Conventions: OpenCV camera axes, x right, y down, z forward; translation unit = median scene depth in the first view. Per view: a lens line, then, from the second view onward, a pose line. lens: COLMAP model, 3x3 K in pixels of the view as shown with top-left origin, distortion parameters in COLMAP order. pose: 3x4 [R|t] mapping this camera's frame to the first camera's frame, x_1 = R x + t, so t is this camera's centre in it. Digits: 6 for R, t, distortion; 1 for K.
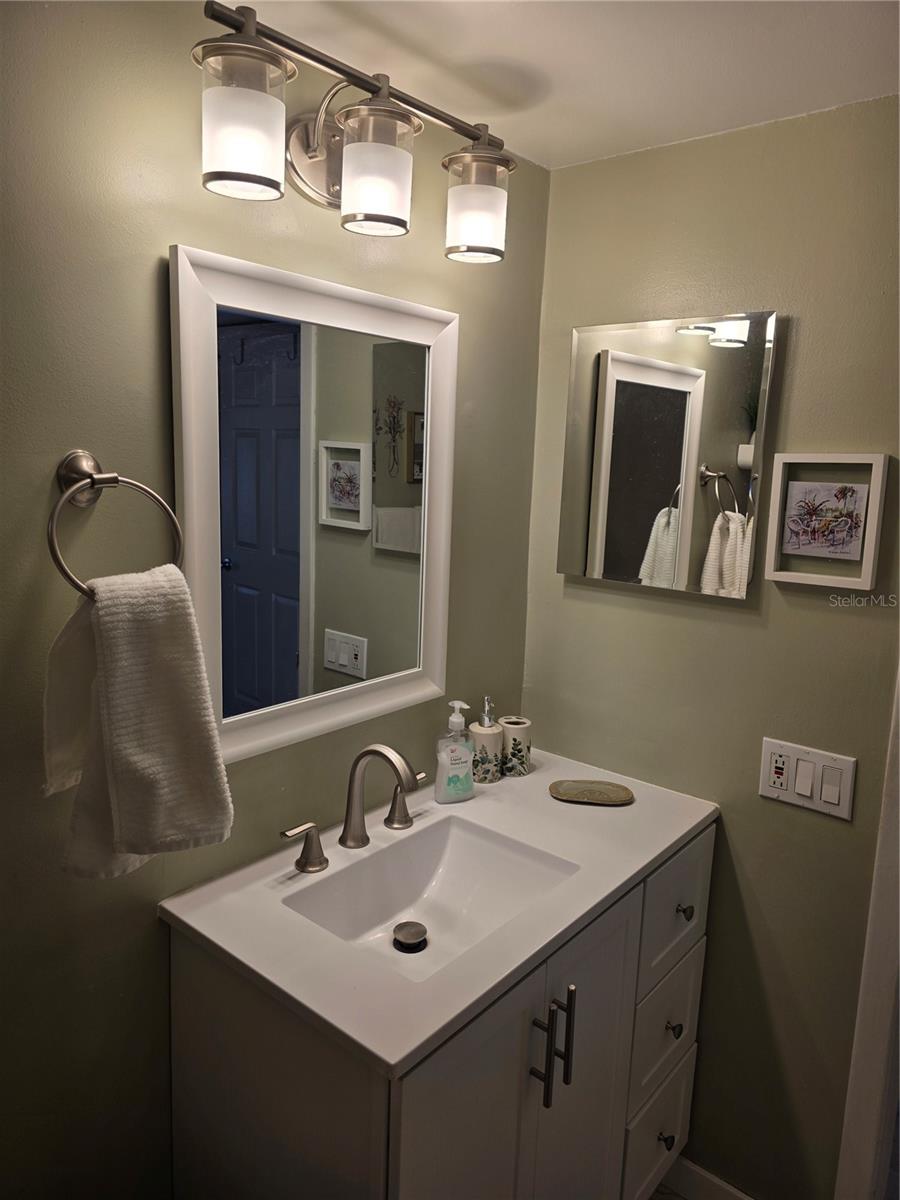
lens RADIAL K [[811.4, 0, 451.4], [0, 811.4, 602.8], [0, 0, 1]] dist [0.072378, -0.077669]
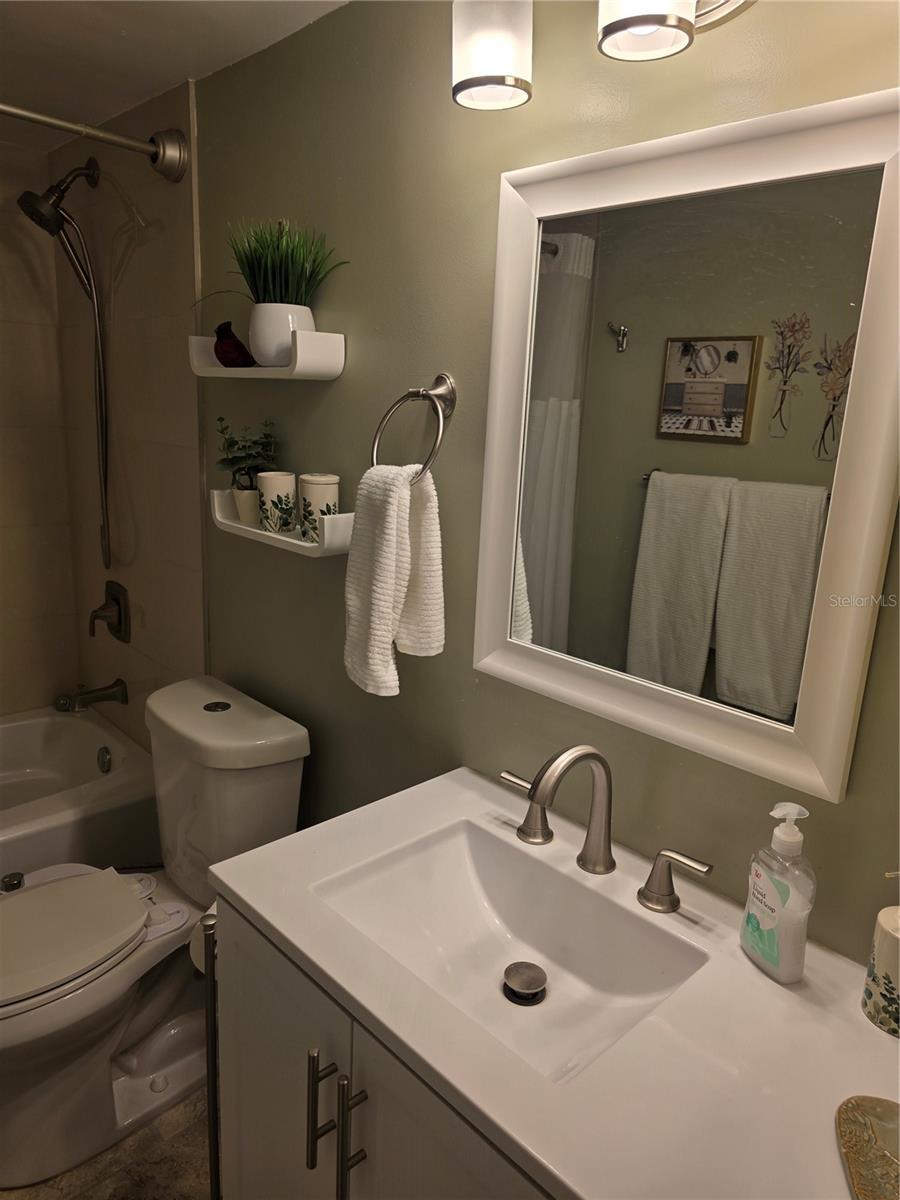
lens RADIAL K [[811.4, 0, 451.4], [0, 811.4, 602.8], [0, 0, 1]] dist [0.072378, -0.077669]
pose [[-0.109047, 0.203958, -0.972888, 0.709685], [-0.227189, 0.947705, 0.224143, -0.109737], [0.967726, 0.245471, -0.057007, 0.964114]]
